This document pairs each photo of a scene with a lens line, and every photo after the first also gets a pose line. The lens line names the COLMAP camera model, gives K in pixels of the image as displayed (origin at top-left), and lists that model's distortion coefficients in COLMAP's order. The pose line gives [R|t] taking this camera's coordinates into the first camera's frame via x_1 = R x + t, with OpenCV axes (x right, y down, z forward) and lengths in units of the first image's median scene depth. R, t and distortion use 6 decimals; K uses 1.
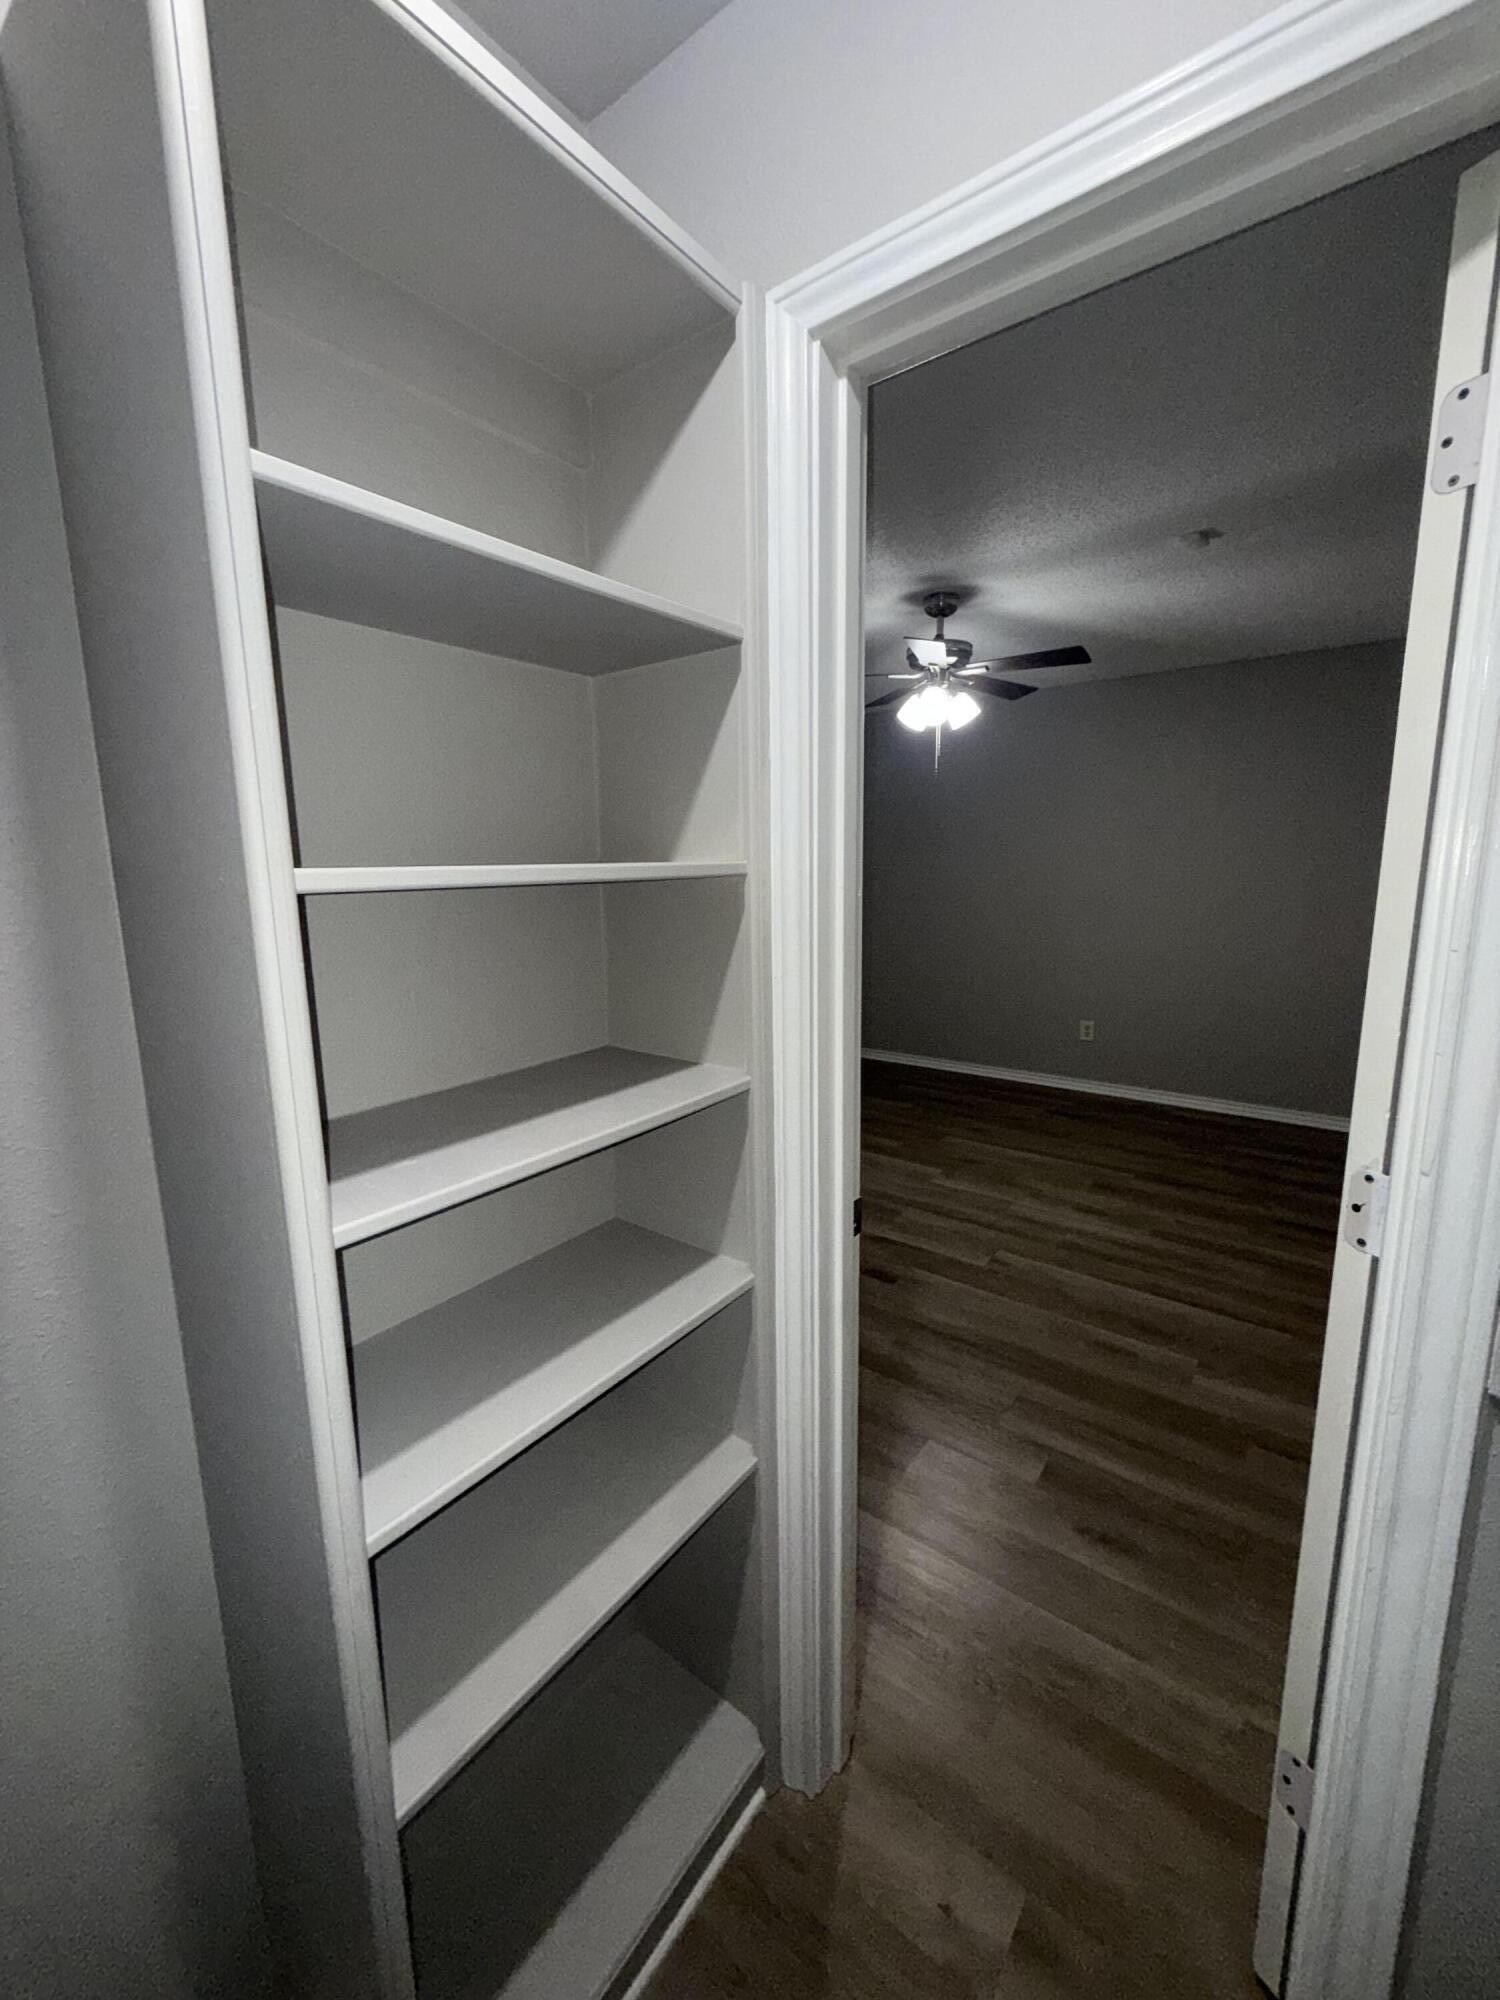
lens RADIAL K [[796.4, 0, 739.8], [0, 796.4, 978.0], [0, 0, 1]] dist [-0.002635, 0.000333]
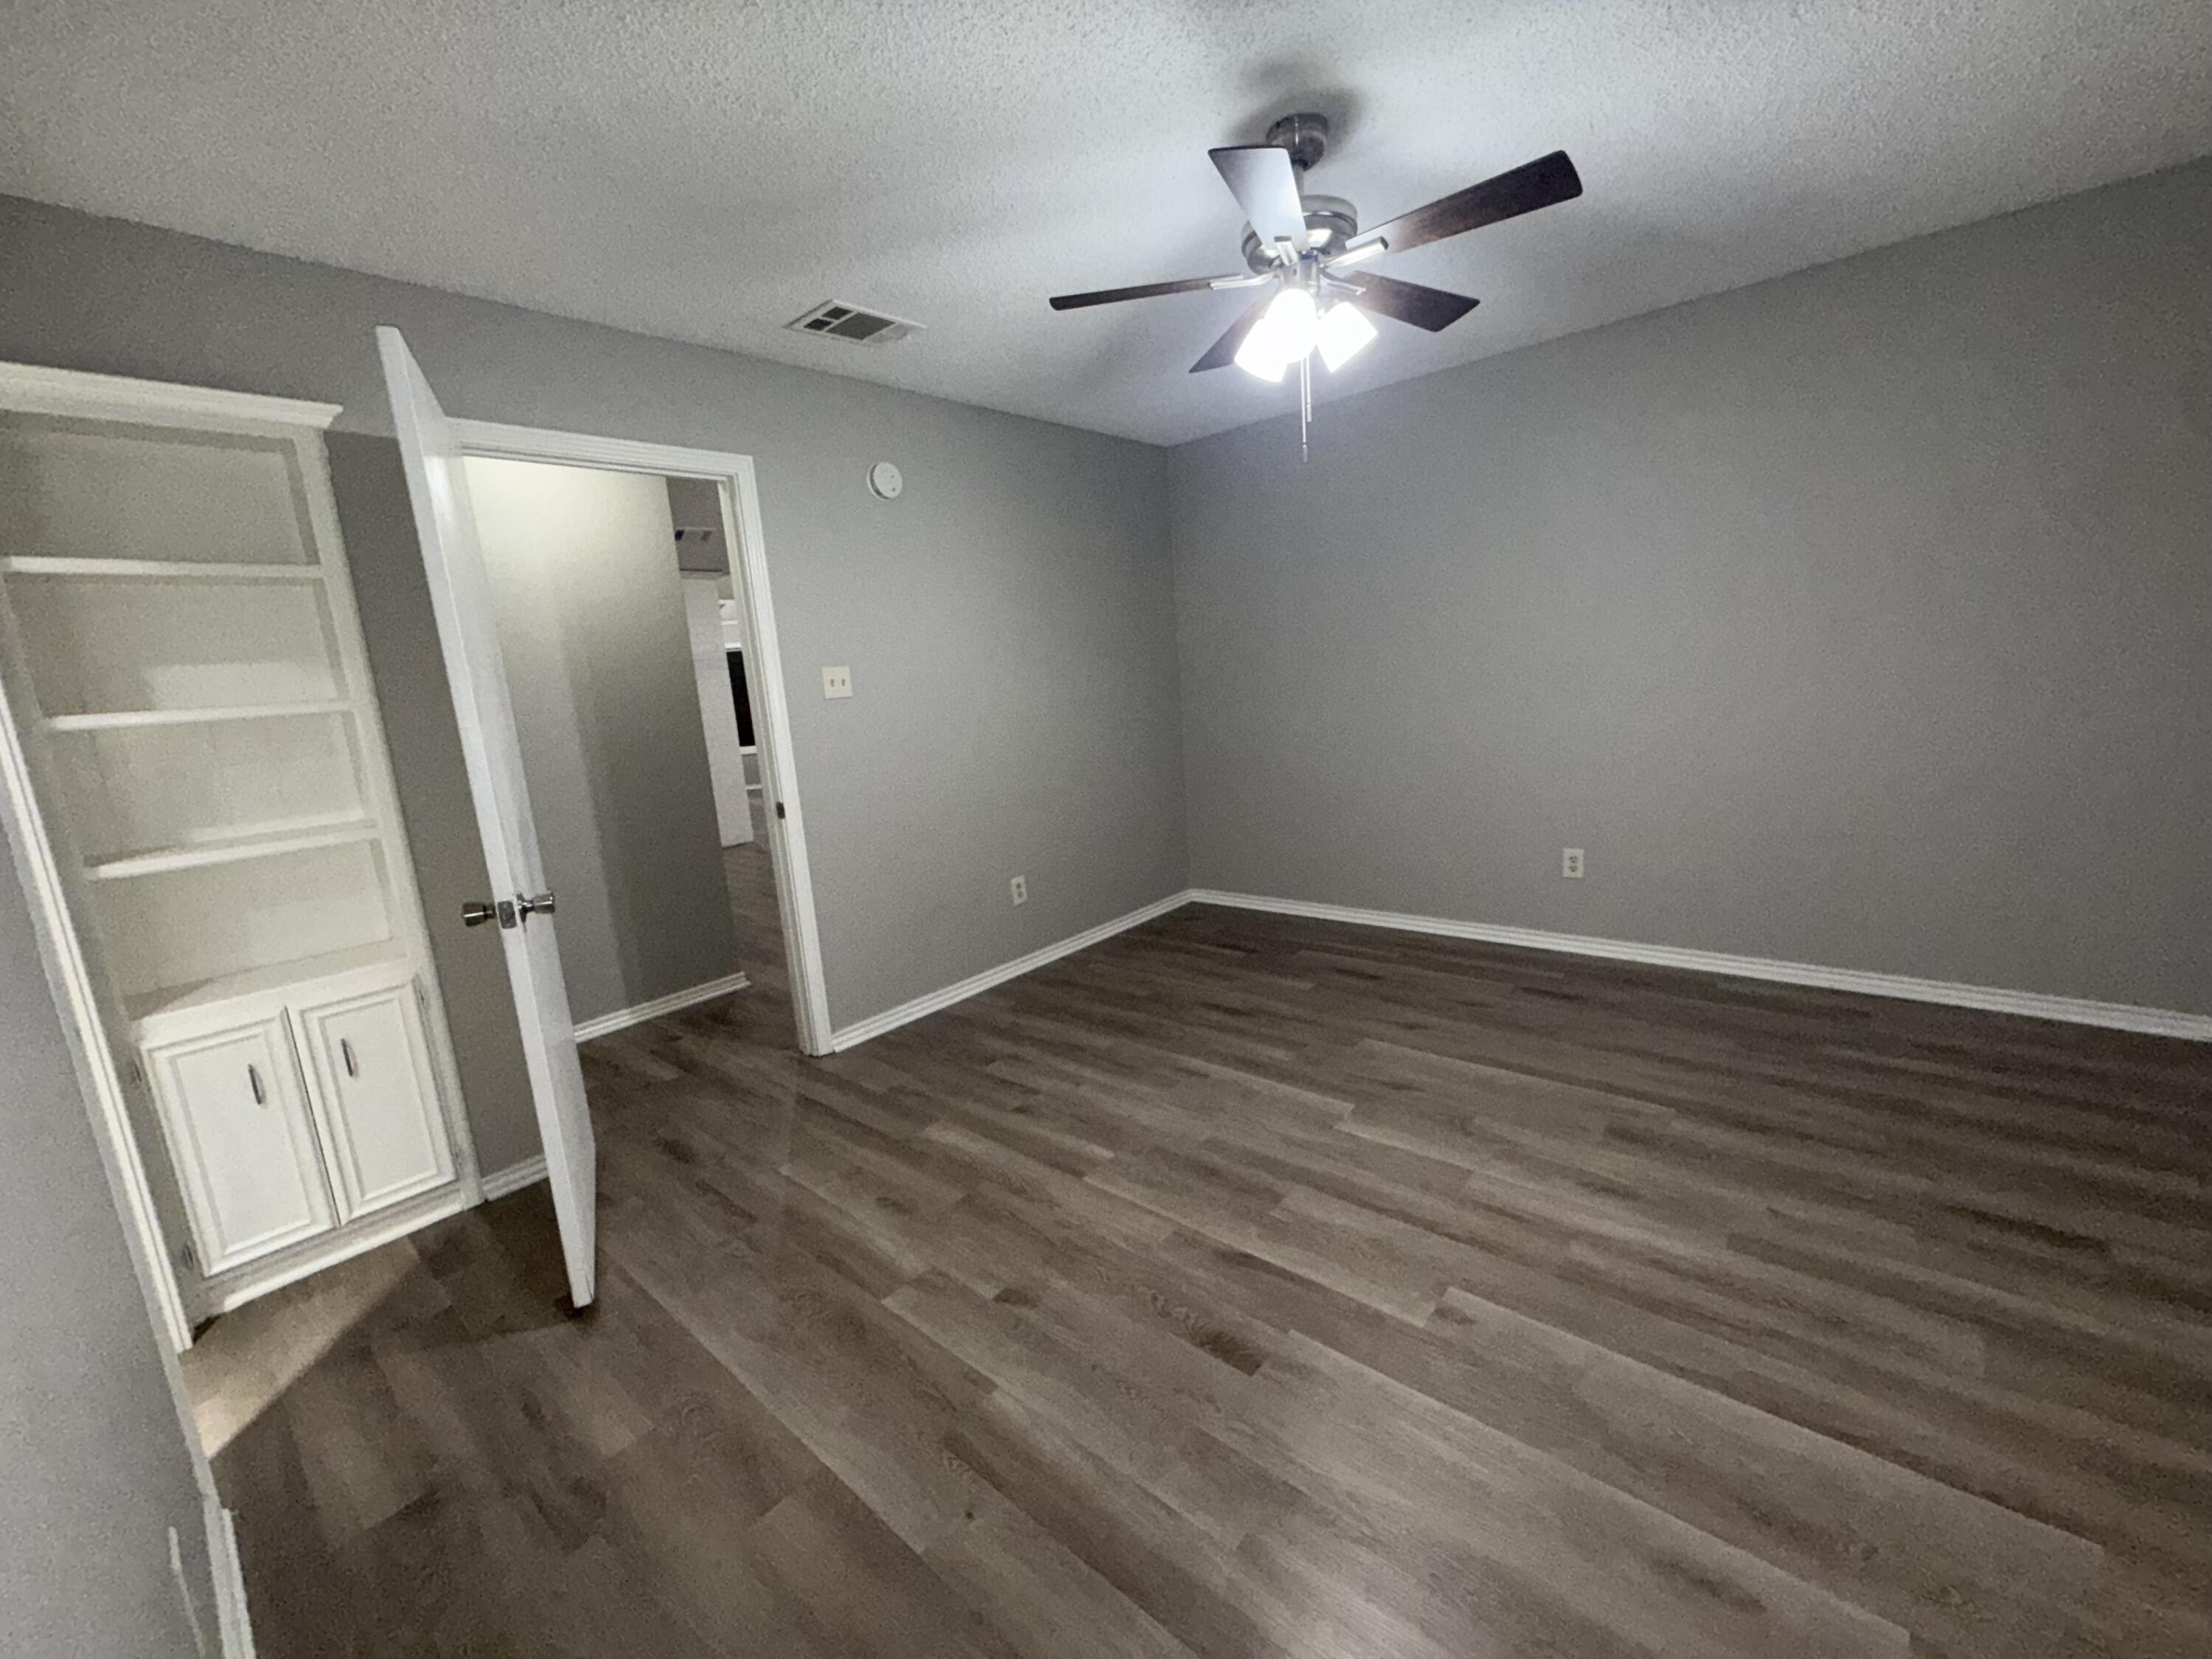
lens RADIAL K [[880.8, 0, 1103.2], [0, 880.8, 821.7], [0, 0, 1]] dist [-0.002635, 0.000333]
pose [[0.997140, -0.050690, -0.056064, 0.123178], [0.051884, 0.998452, 0.020038, -0.006593], [0.054961, -0.022889, 0.998226, 0.347710]]
